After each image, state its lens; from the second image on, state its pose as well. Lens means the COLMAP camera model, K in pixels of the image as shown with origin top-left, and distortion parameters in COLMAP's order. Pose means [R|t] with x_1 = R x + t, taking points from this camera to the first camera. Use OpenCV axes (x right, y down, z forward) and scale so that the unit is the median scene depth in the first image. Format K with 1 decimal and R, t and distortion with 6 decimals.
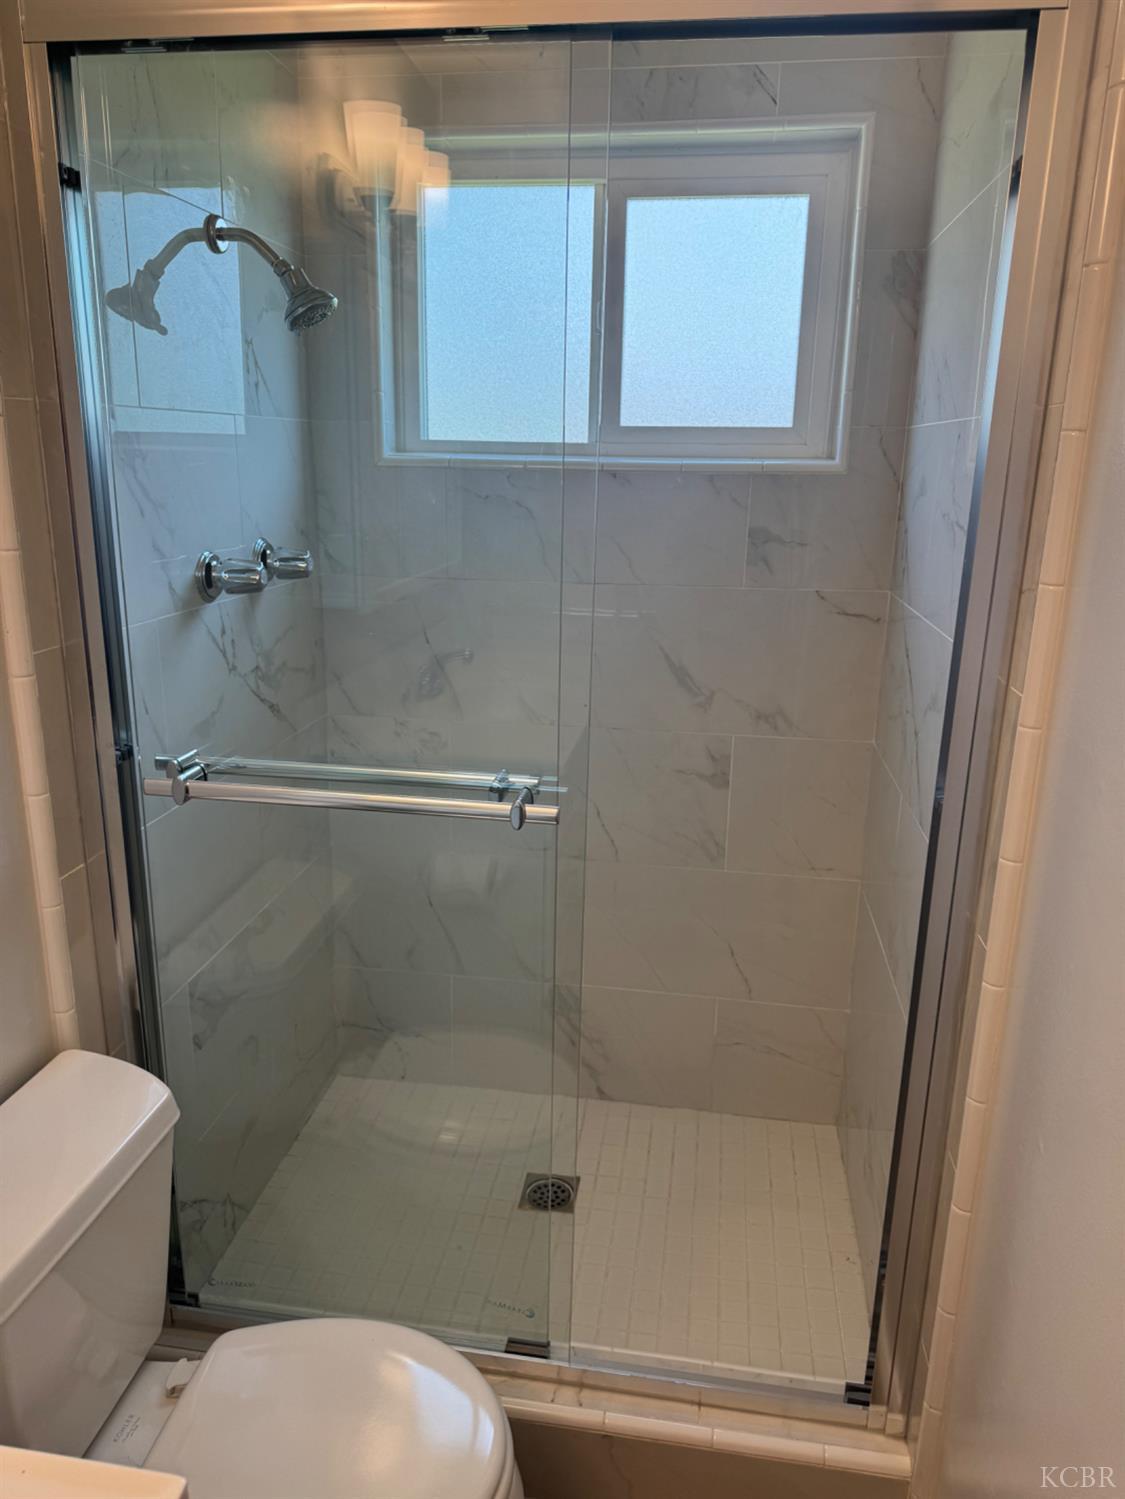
lens RADIAL K [[1065.3, 0, 563.5], [0, 1065.3, 754.1], [0, 0, 1]] dist [0.052574, -0.054457]
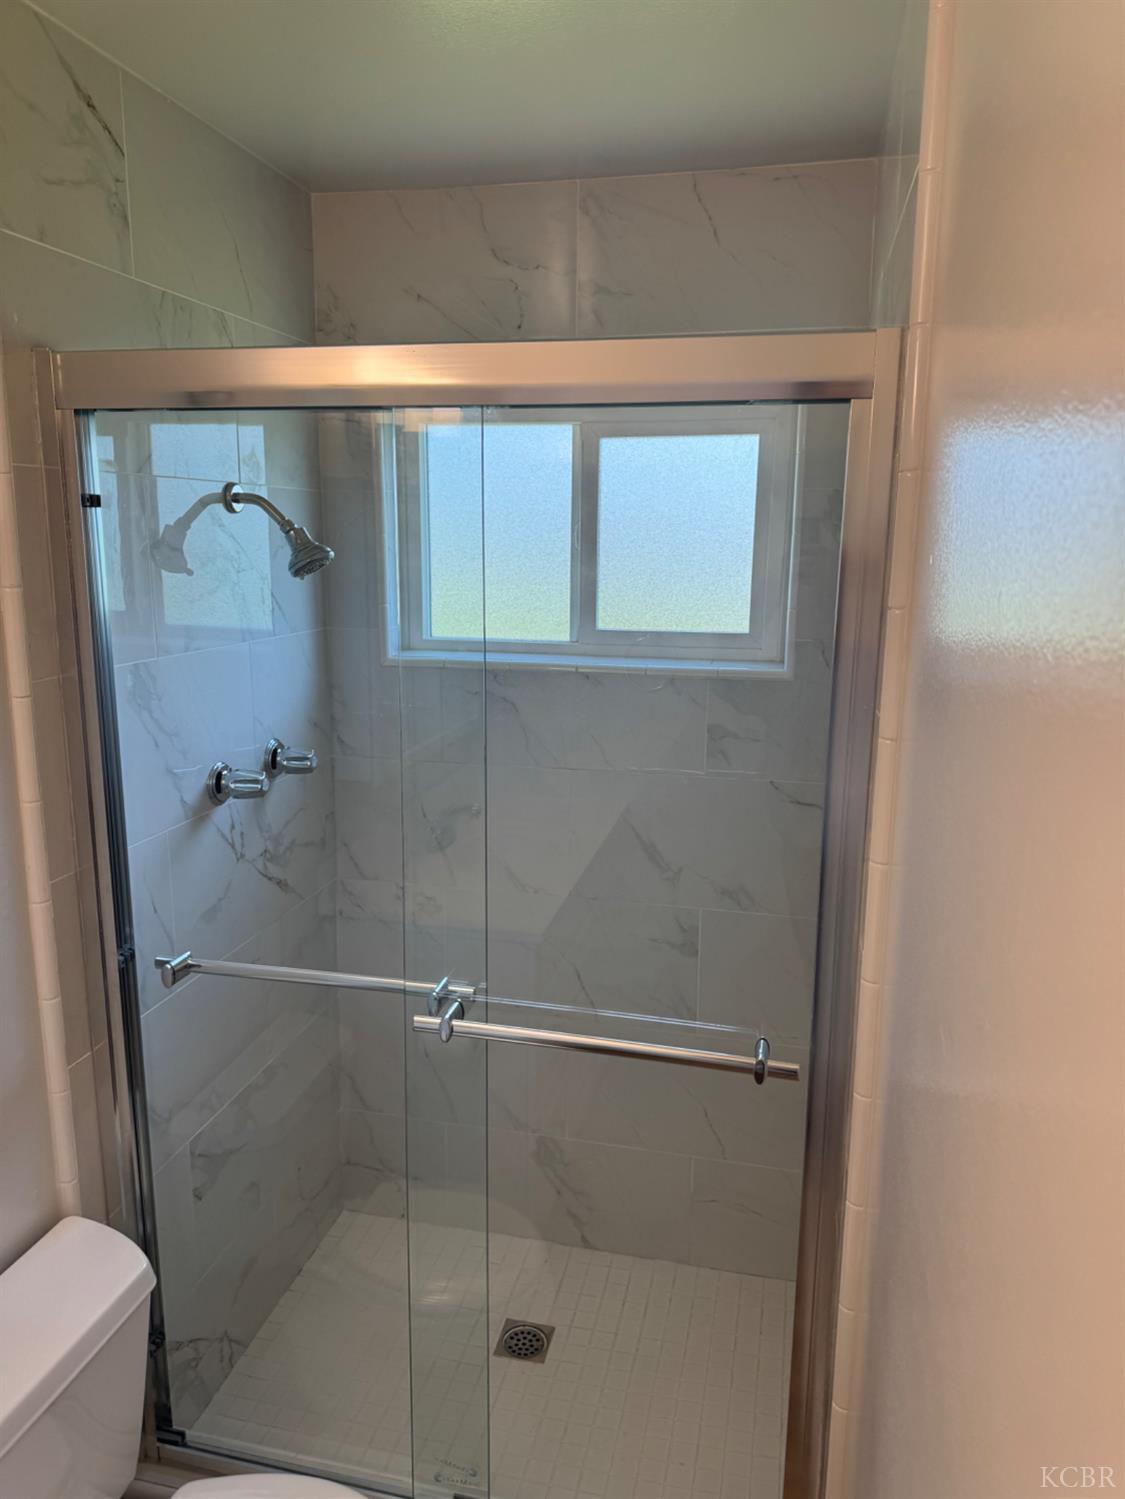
lens RADIAL K [[1065.3, 0, 564.5], [0, 1065.3, 749.4], [0, 0, 1]] dist [0.052574, -0.054457]
pose [[0.996651, 0.005942, -0.081557, 0.117214], [-0.011602, 0.997542, -0.069105, -0.109654], [0.080946, 0.069820, 0.994270, -0.106200]]
